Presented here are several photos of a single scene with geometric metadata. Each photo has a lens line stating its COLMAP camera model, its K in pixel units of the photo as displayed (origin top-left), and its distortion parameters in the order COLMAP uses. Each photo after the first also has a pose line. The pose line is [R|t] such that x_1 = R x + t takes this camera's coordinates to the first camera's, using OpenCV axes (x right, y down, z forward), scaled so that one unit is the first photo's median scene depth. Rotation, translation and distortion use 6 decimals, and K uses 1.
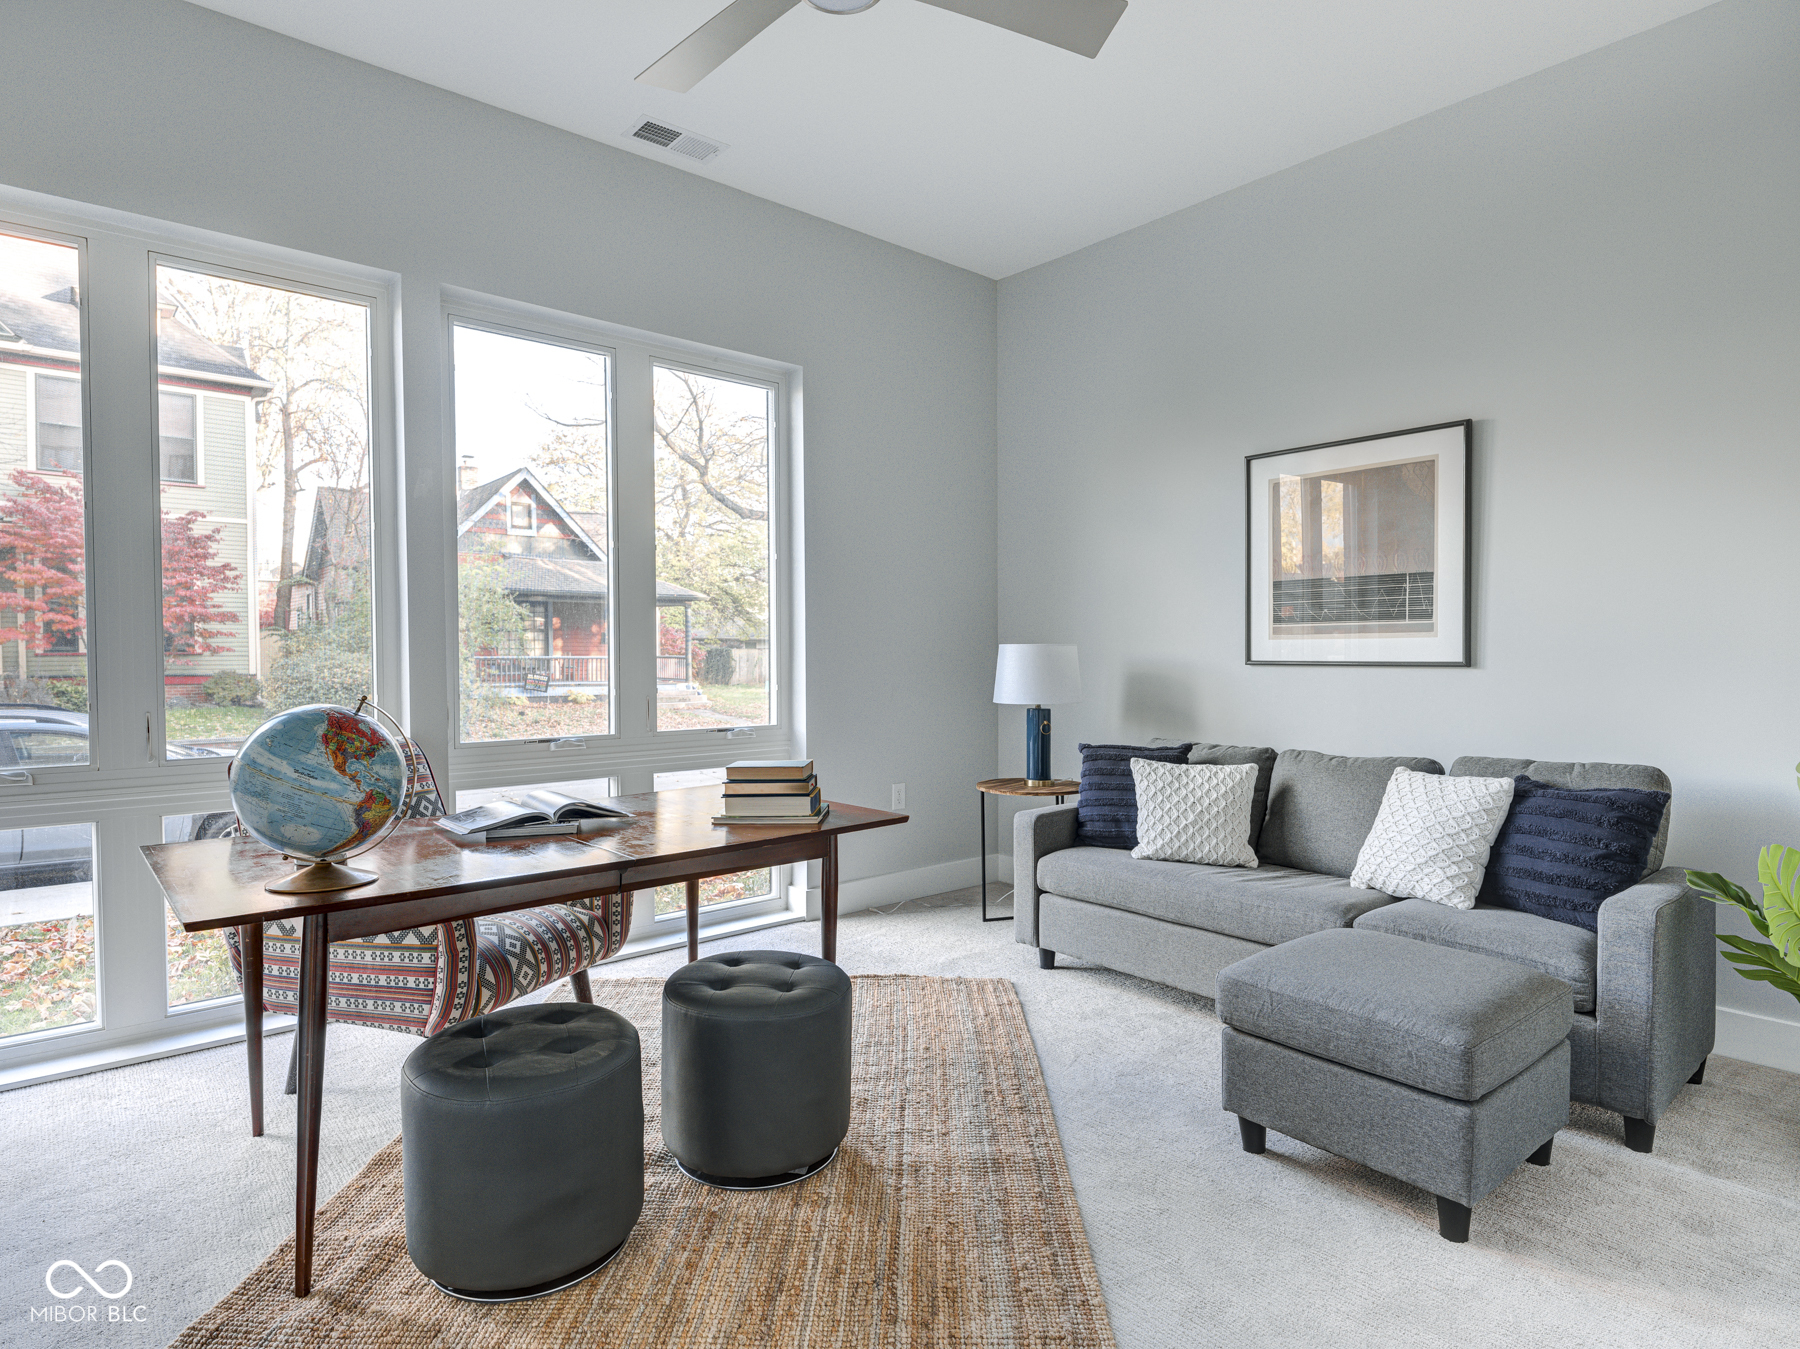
lens RADIAL K [[1001.3, 0, 900.0], [0, 1001.3, 674.5], [0, 0, 1]] dist [0.003349, 0.000463]
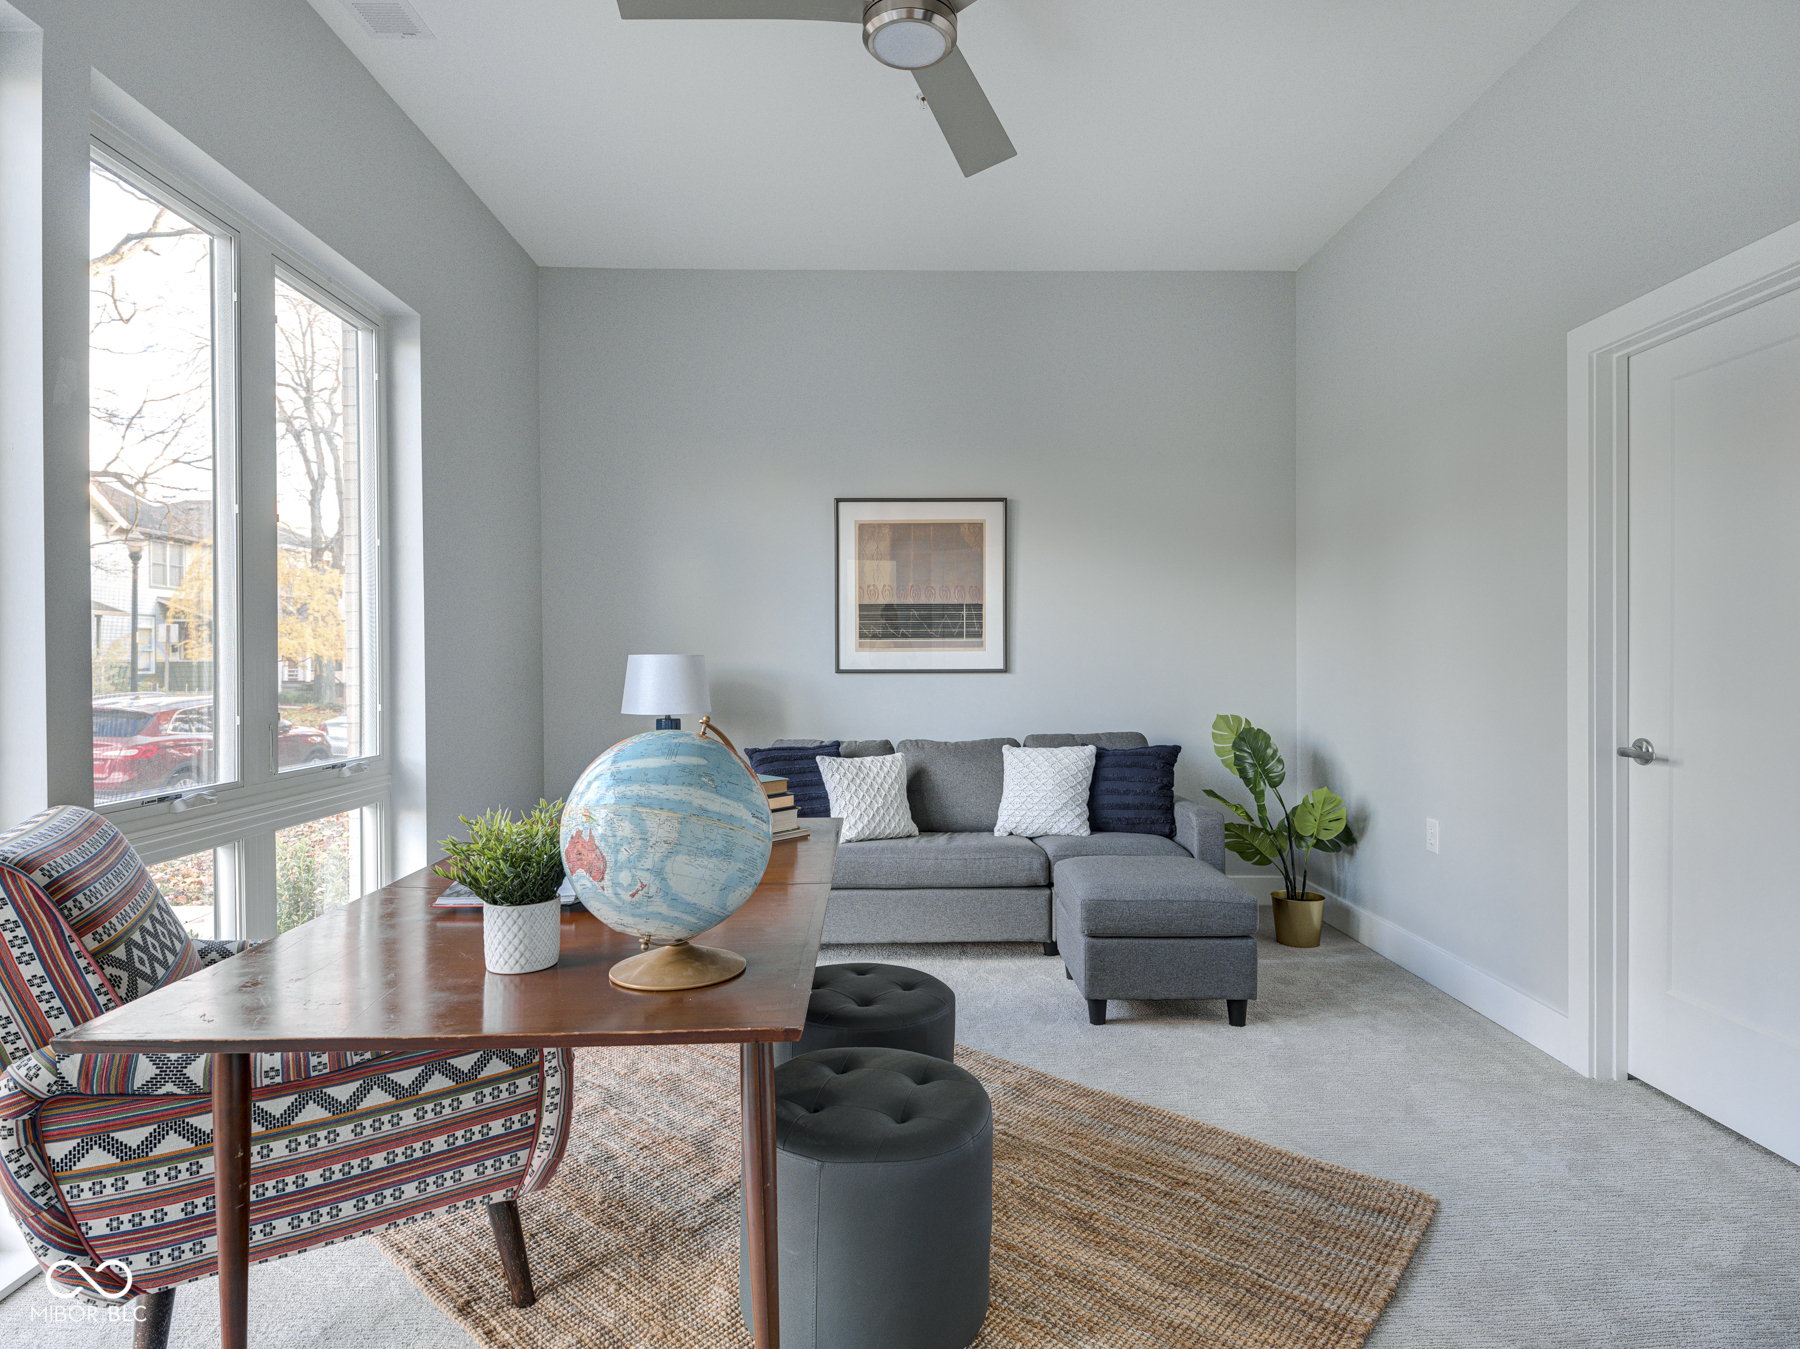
lens RADIAL K [[981.3, 0, 900.0], [0, 981.3, 674.5], [0, 0, 1]] dist [-0.002065, -0.000384]
pose [[0.636364, -0.009243, 0.771333, -0.578082], [0.019282, 0.999806, -0.003926, -0.002451], [-0.771148, 0.017371, 0.636419, 0.232994]]
